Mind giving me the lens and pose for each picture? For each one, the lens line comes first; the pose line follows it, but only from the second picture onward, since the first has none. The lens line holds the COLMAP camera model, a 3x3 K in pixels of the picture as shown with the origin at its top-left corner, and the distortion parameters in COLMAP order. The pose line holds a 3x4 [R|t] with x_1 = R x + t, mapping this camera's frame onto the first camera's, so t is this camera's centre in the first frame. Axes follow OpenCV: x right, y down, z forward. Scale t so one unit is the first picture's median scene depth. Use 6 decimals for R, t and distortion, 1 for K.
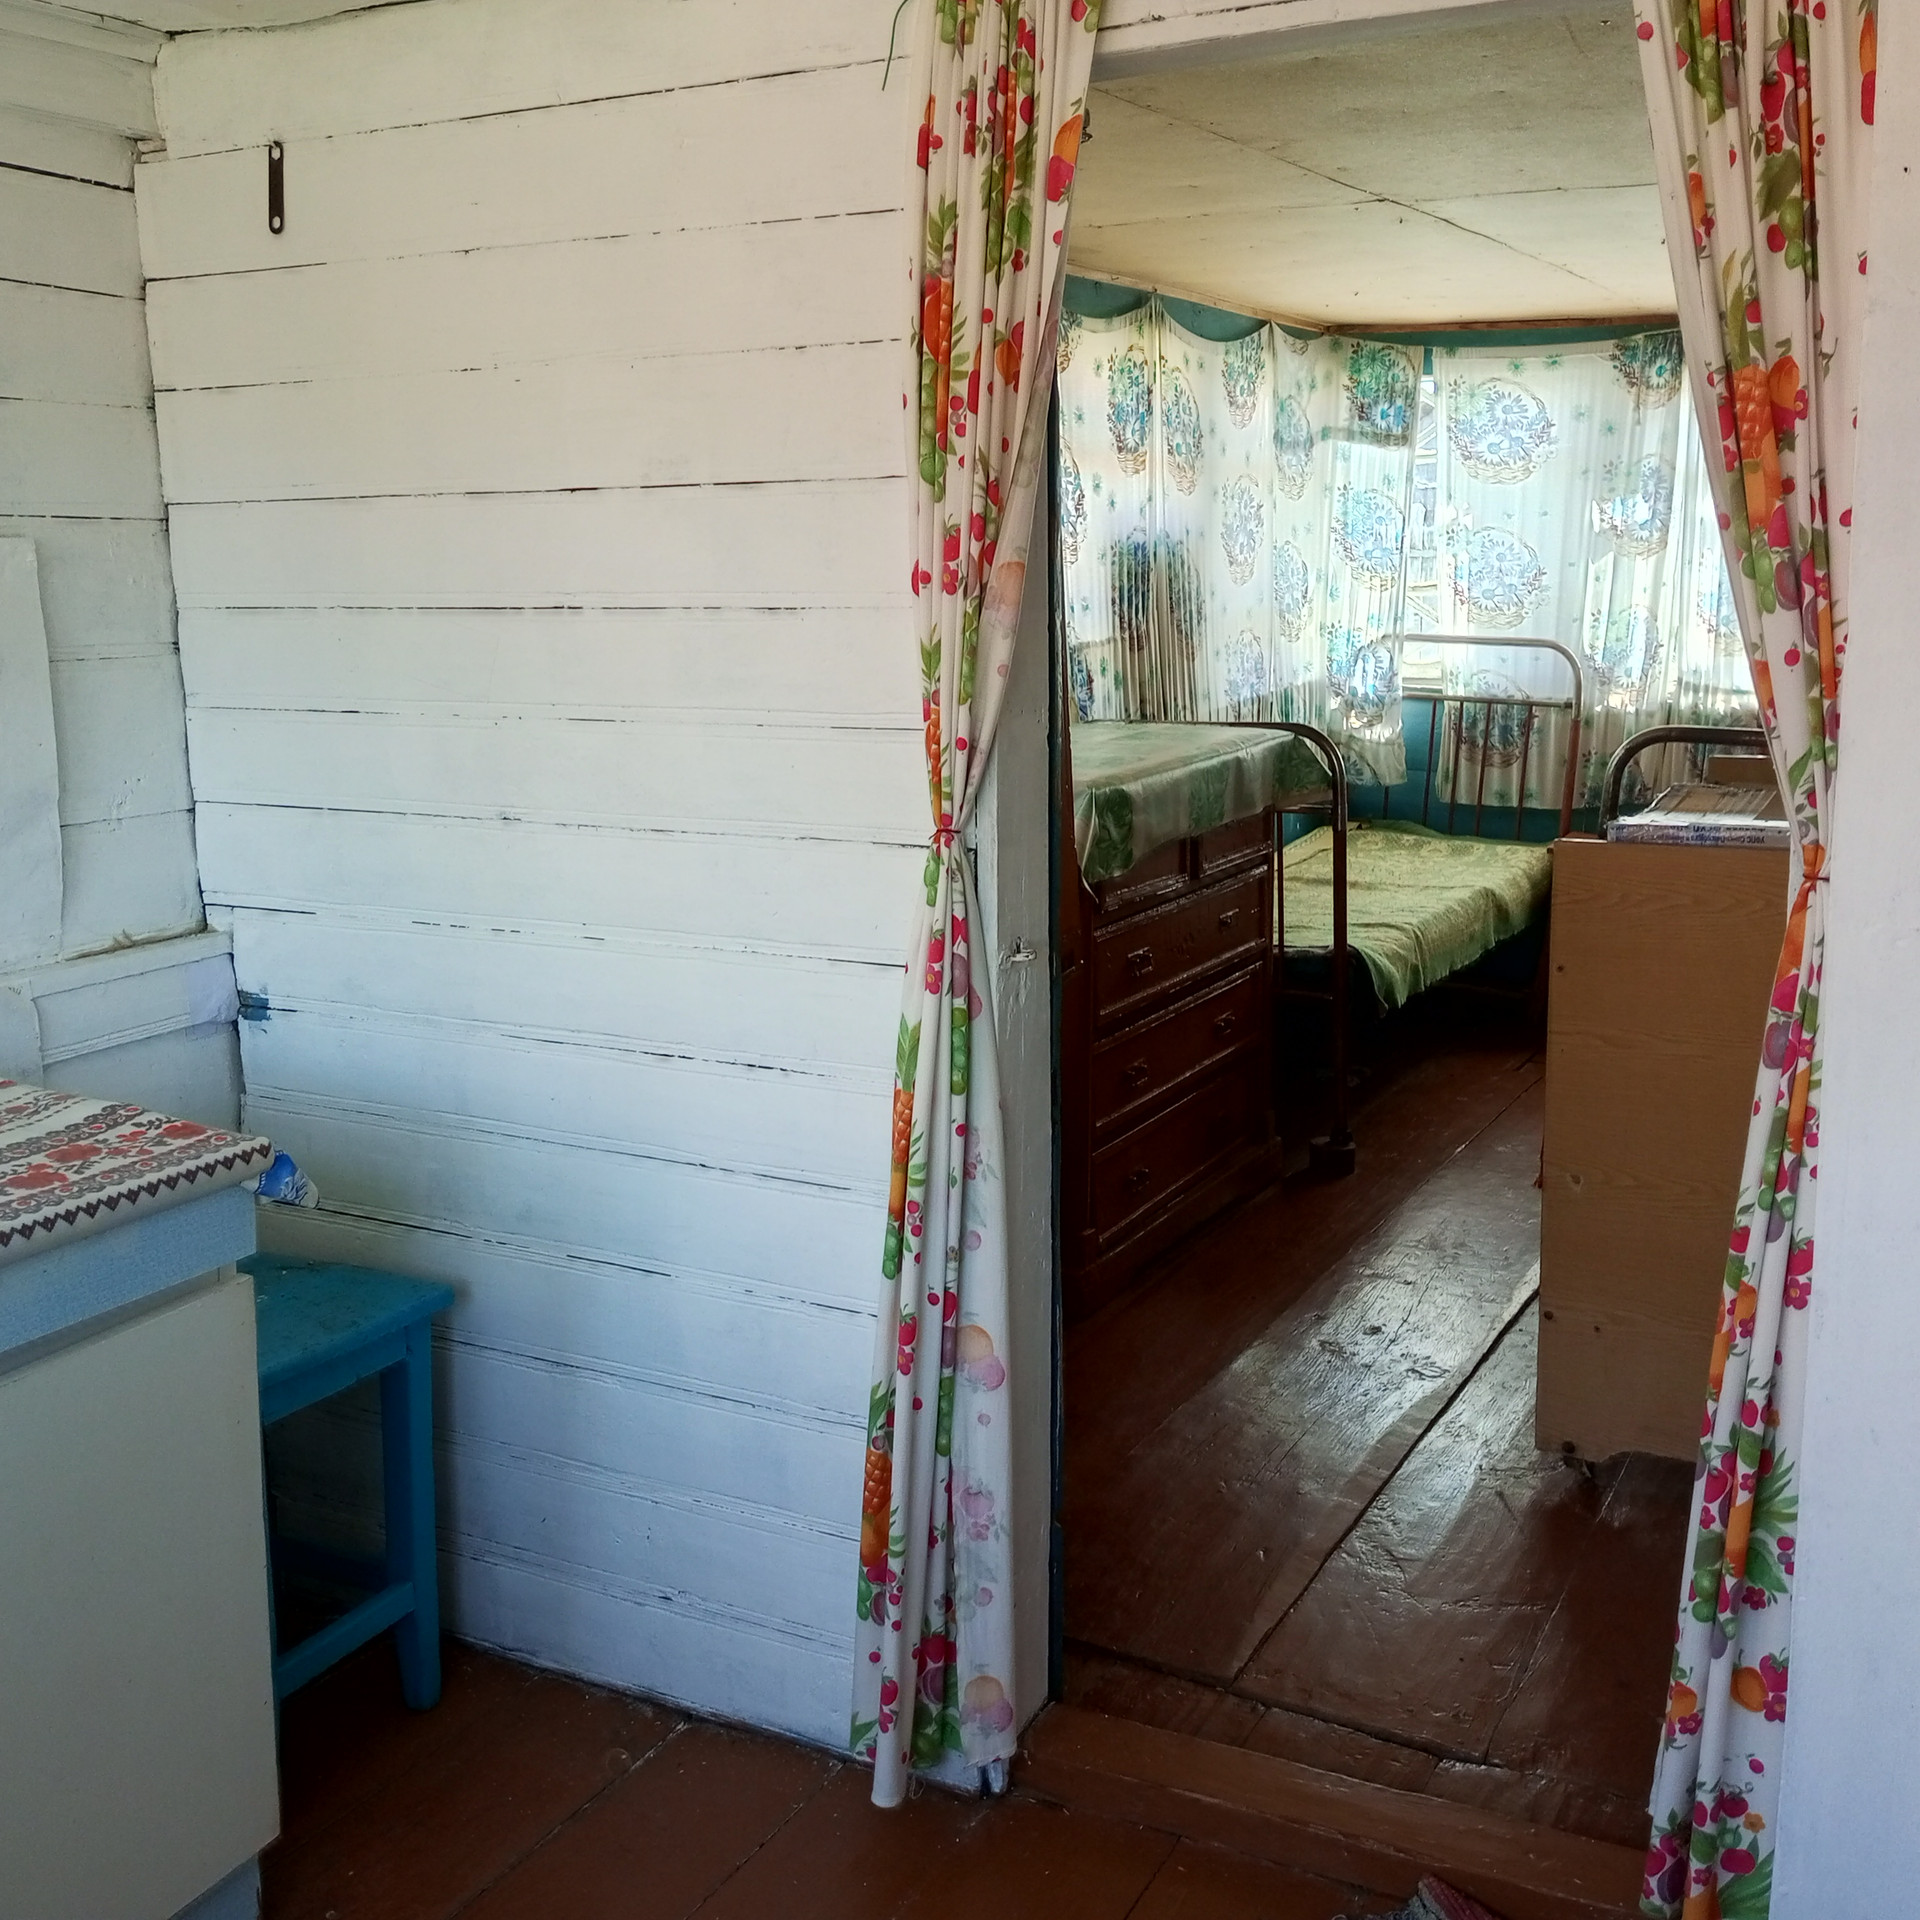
lens RADIAL K [[2032.3, 0, 961.7], [0, 2032.3, 953.2], [0, 0, 1]] dist [0.147274, -0.301796]
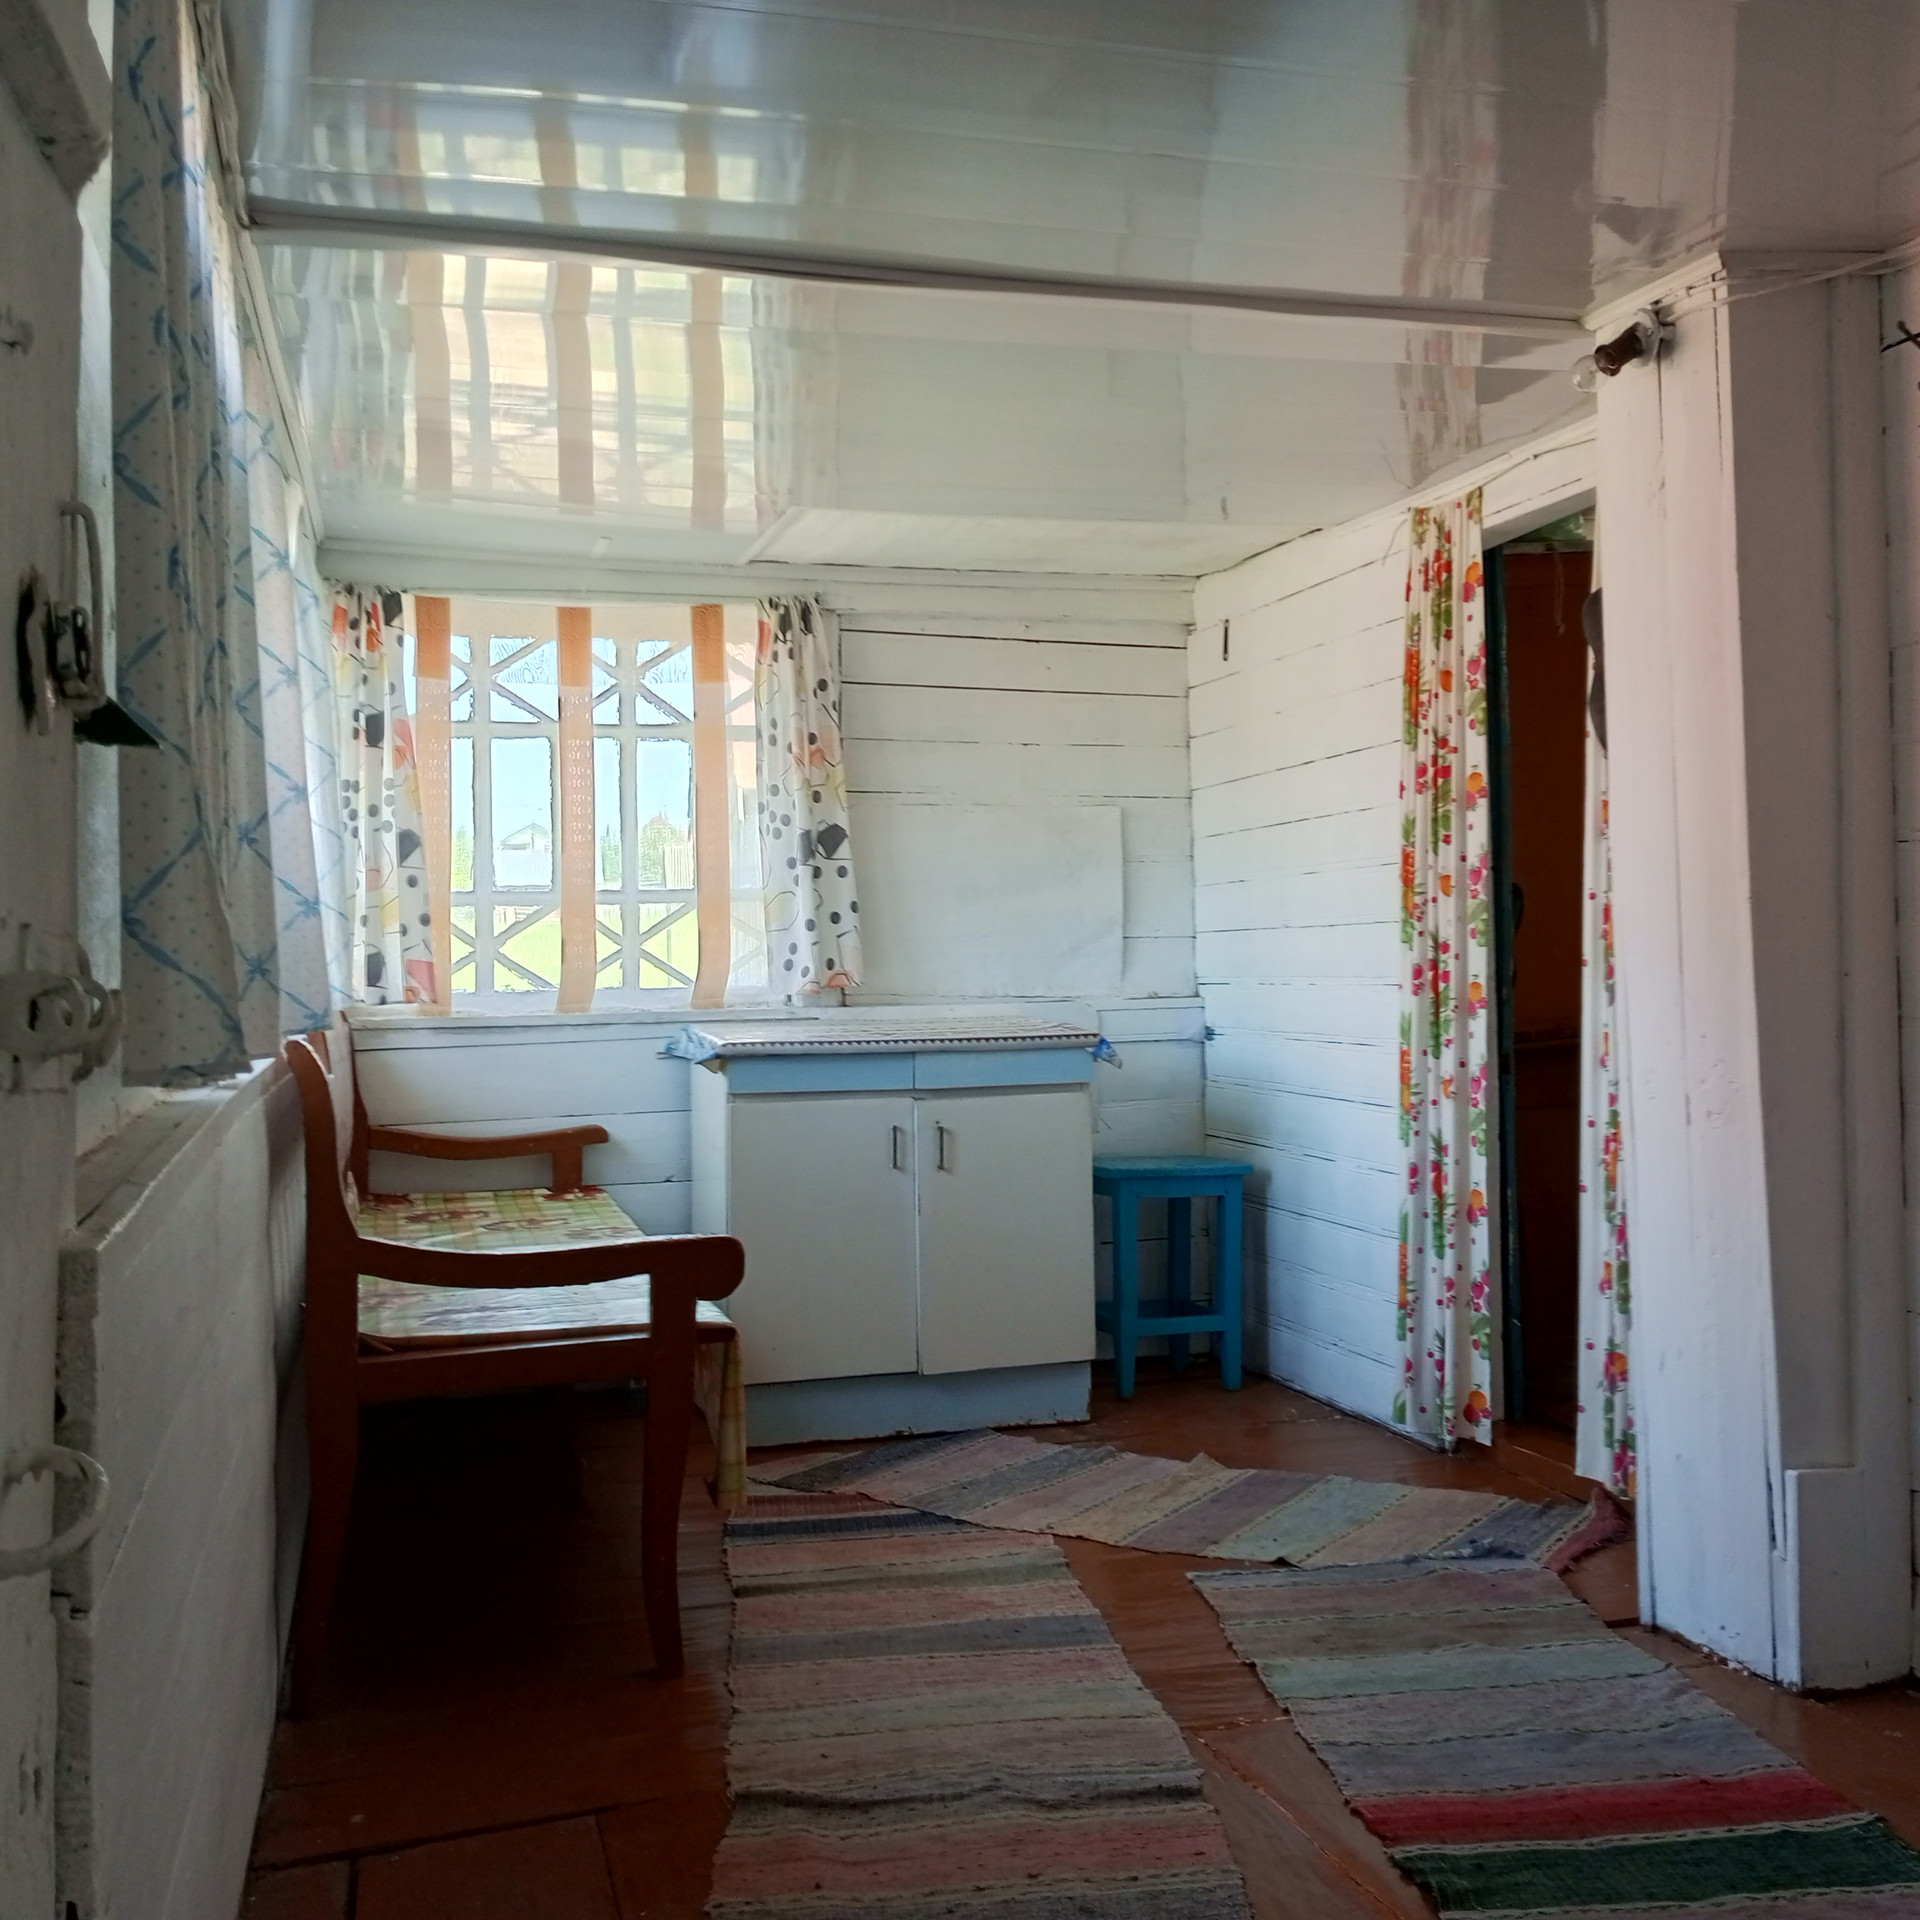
lens RADIAL K [[2032.3, 0, 961.7], [0, 2032.3, 953.2], [0, 0, 1]] dist [0.147274, -0.301796]
pose [[0.711157, -0.006367, -0.703005, 2.091737], [-0.122349, 0.983579, -0.132676, 0.576776], [0.692306, 0.180365, 0.698700, -1.339927]]
